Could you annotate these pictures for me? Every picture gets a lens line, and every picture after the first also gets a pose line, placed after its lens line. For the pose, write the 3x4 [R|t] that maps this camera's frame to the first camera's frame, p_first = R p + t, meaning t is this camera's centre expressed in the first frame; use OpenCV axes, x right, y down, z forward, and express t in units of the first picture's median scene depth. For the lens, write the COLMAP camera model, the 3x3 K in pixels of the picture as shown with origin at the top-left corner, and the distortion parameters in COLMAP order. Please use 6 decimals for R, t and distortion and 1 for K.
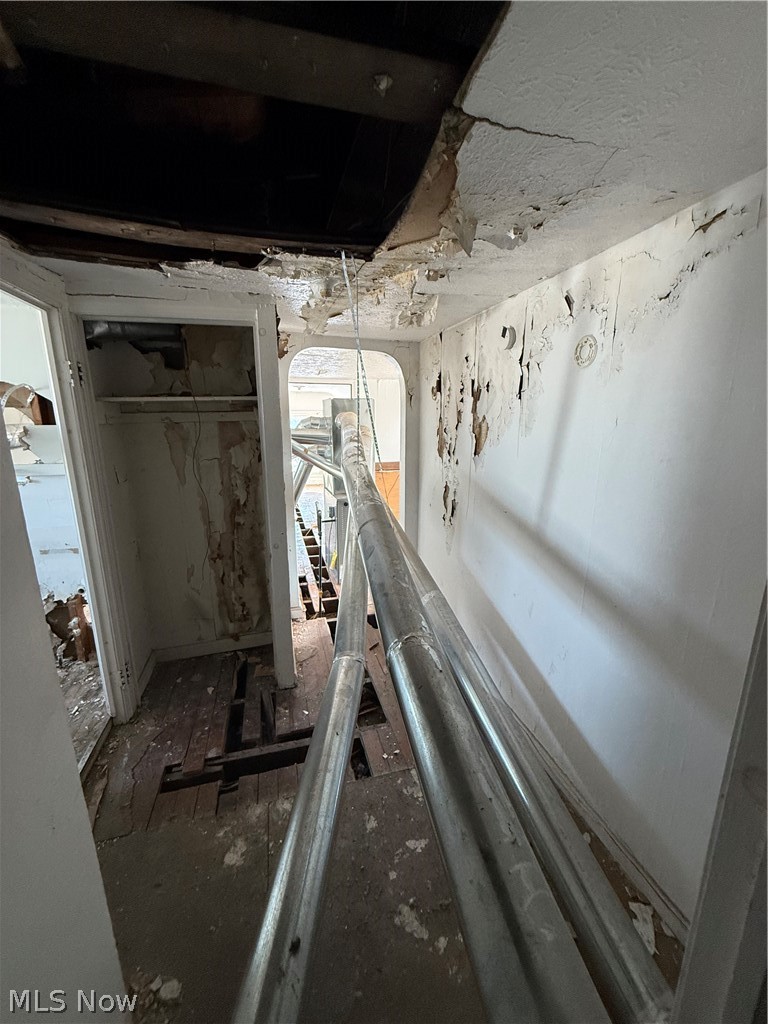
lens RADIAL K [[406.1, 0, 384.0], [0, 406.1, 512.0], [0, 0, 1]] dist [-0.000686, -0.000172]
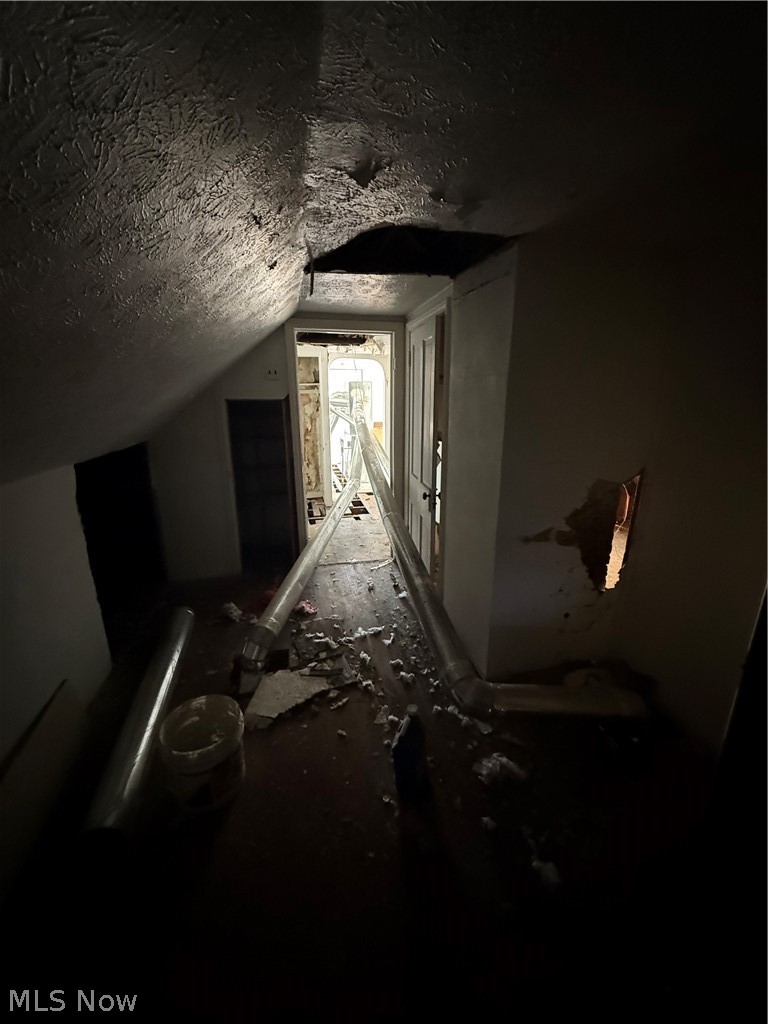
lens RADIAL K [[406.1, 0, 384.0], [0, 406.1, 512.0], [0, 0, 1]] dist [-0.000686, -0.000172]
pose [[0.998800, 0.012273, -0.047417, 0.143321], [-0.009443, 0.998185, 0.059470, 0.230713], [0.048060, -0.058951, 0.997103, -0.995321]]
